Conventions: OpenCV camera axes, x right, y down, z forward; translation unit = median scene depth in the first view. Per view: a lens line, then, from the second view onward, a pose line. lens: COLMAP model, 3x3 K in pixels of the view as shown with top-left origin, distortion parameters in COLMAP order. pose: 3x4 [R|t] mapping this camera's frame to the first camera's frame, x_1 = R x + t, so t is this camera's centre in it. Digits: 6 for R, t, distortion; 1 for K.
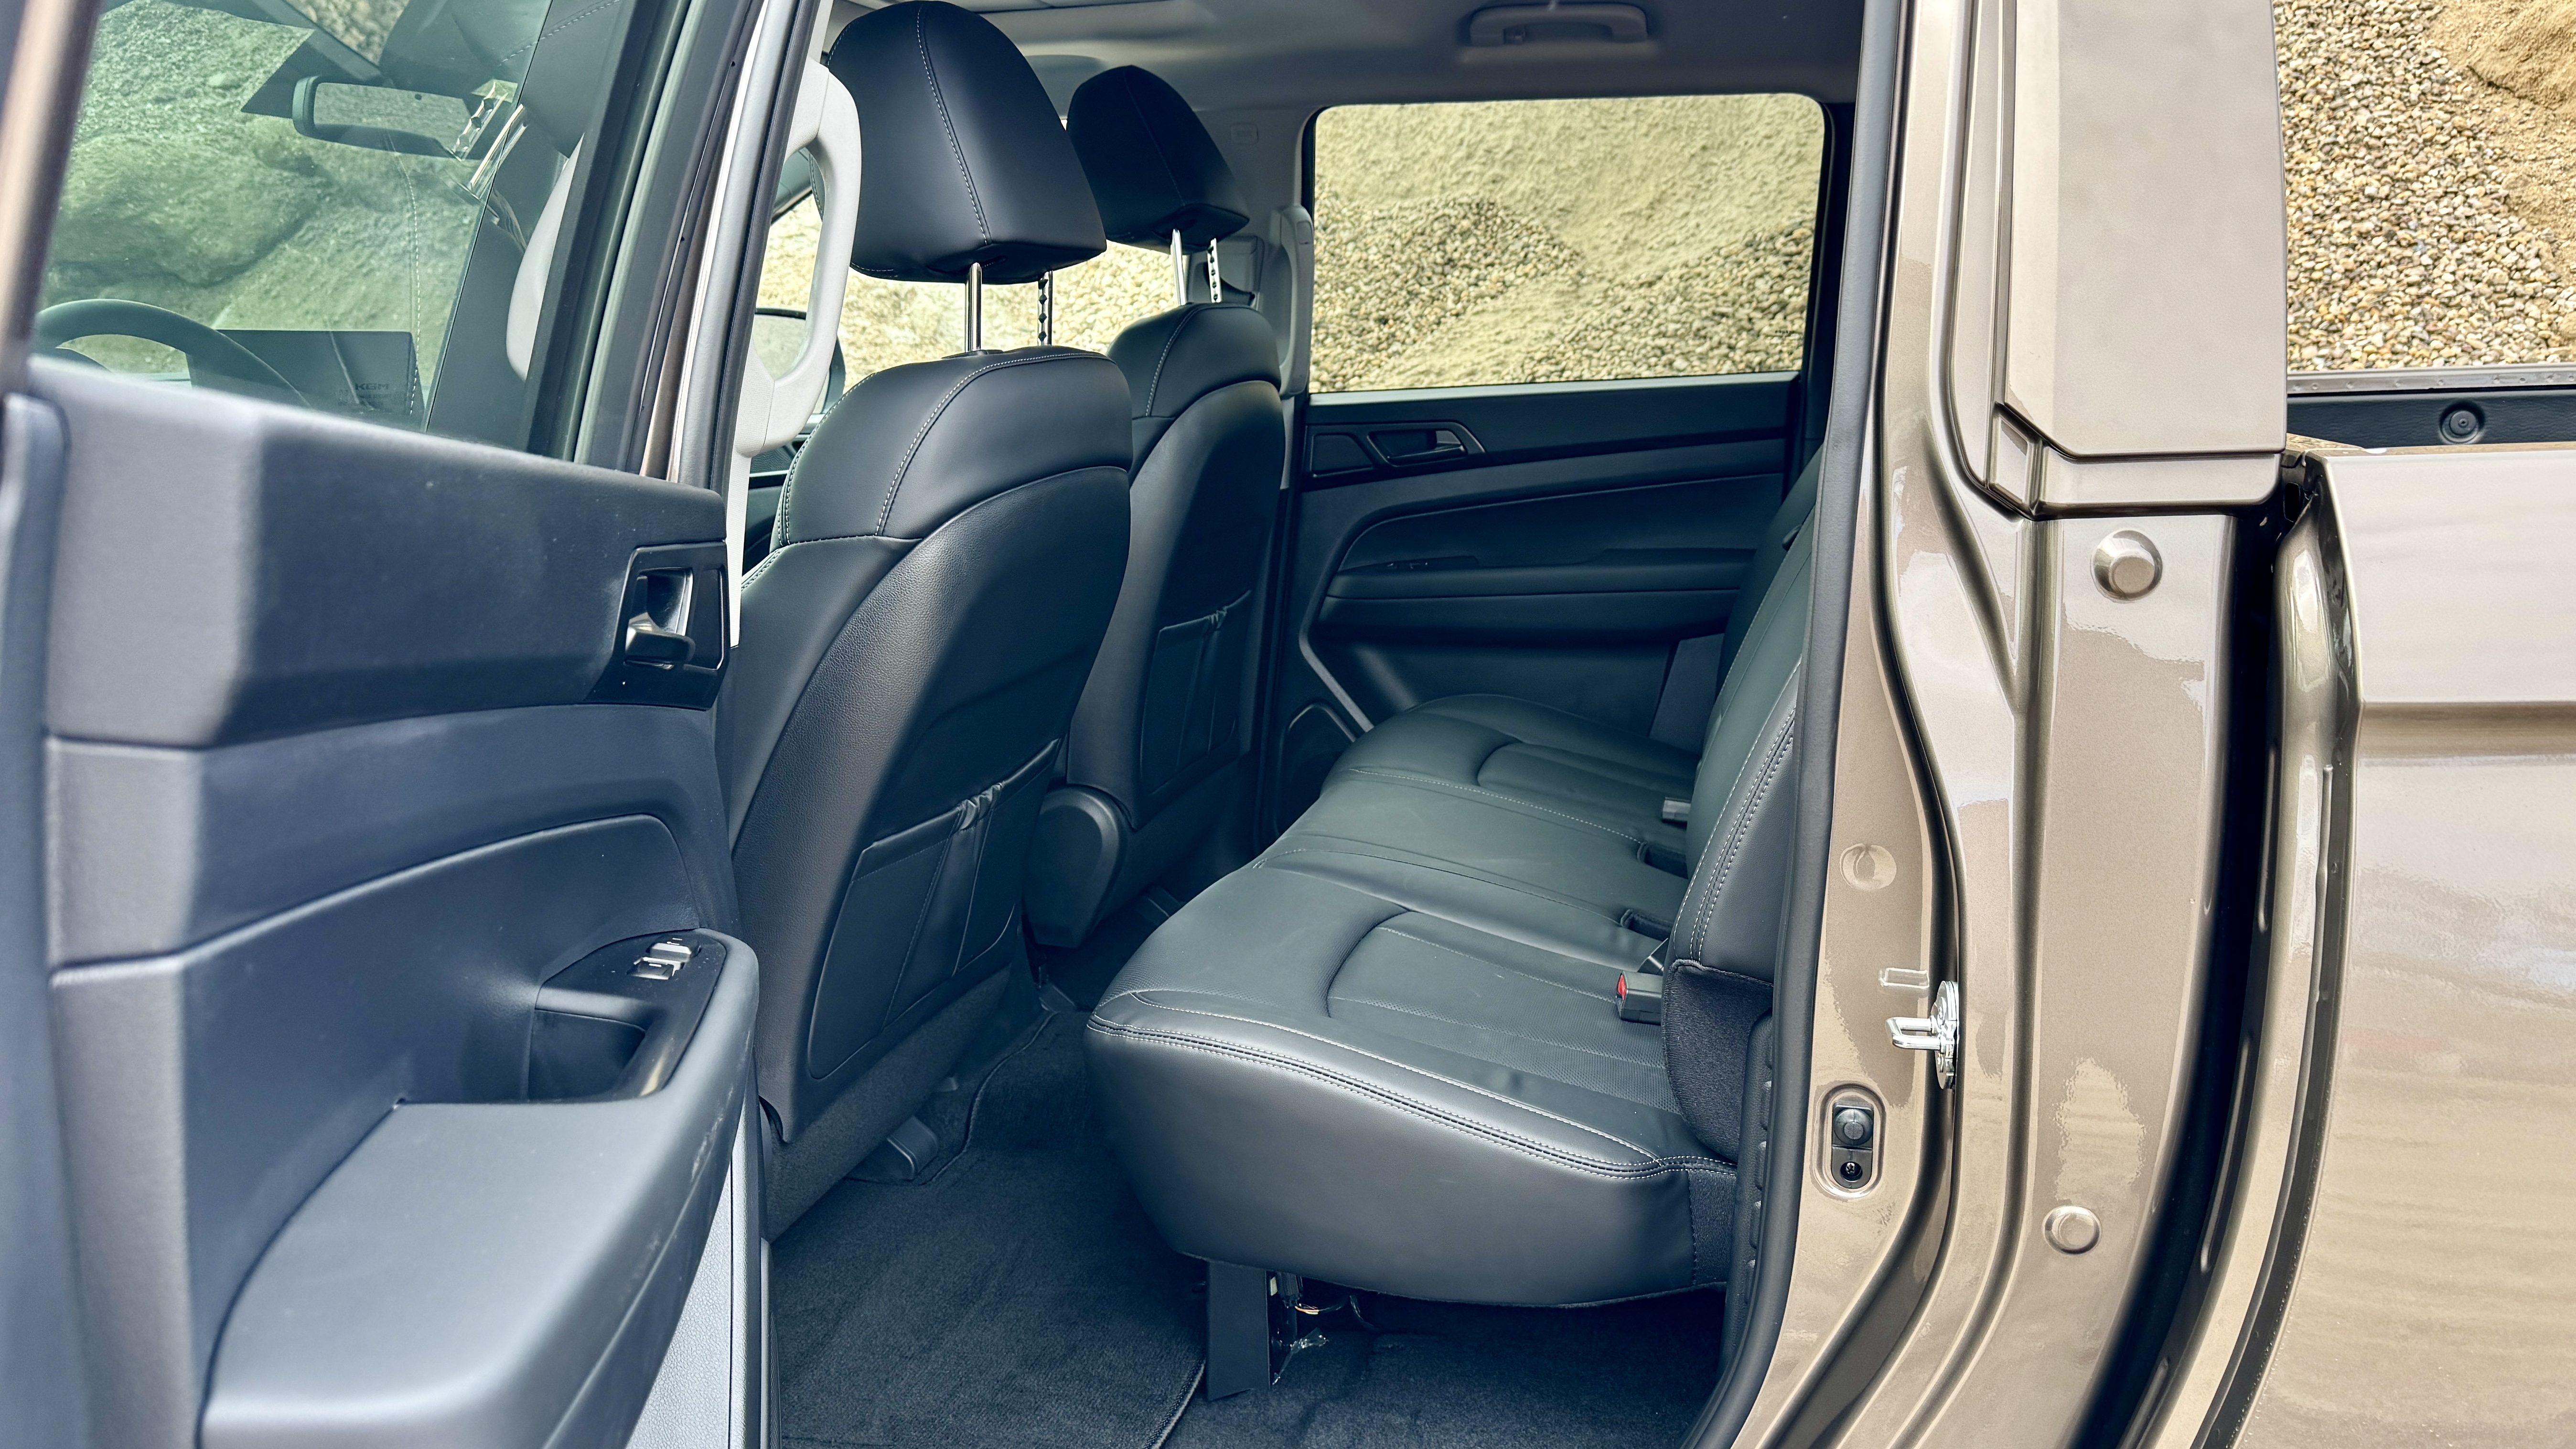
lens RADIAL K [[1905.6, 0, 1356.5], [0, 1905.6, 710.8], [0, 0, 1]] dist [0.081419, -0.135308]
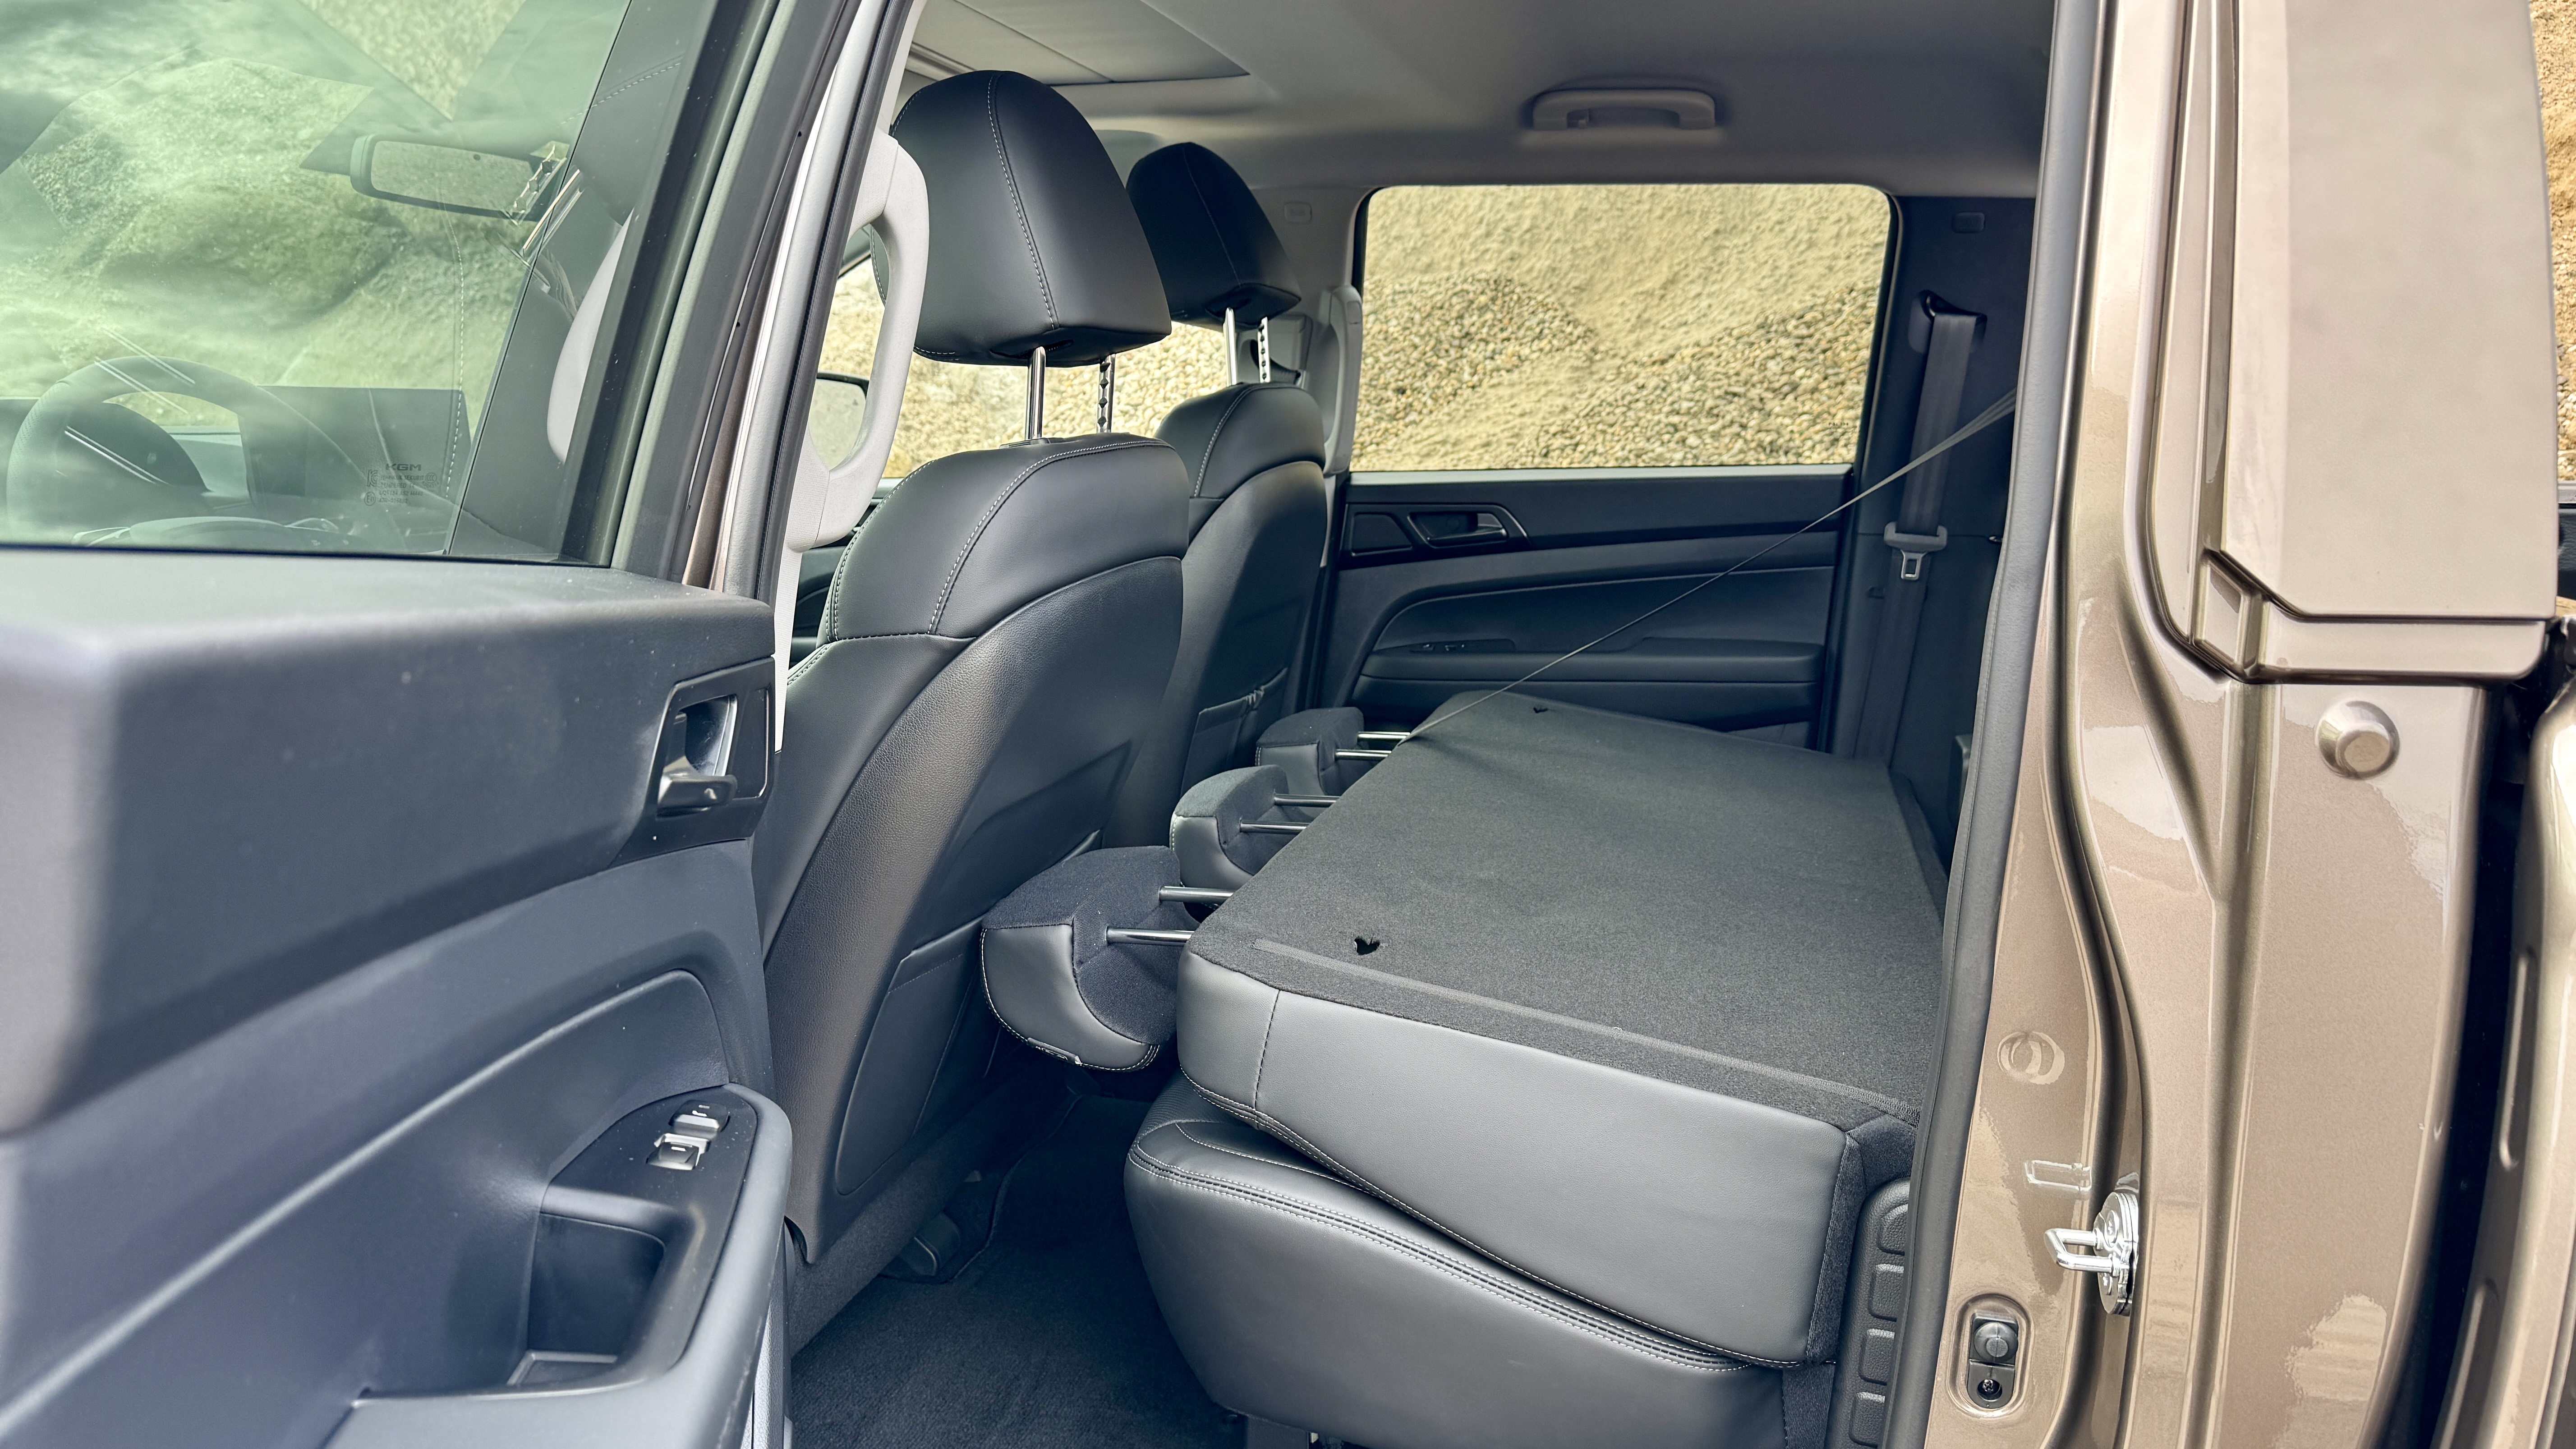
lens RADIAL K [[1779.5, 0, 1288.0], [0, 1779.5, 724.5], [0, 0, 1]] dist [0.070320, -0.109641]
pose [[0.999052, 0.031979, -0.029533, -0.033130], [-0.032273, 0.999434, -0.009535, -0.031726], [0.029211, 0.010479, 0.999518, 0.090255]]
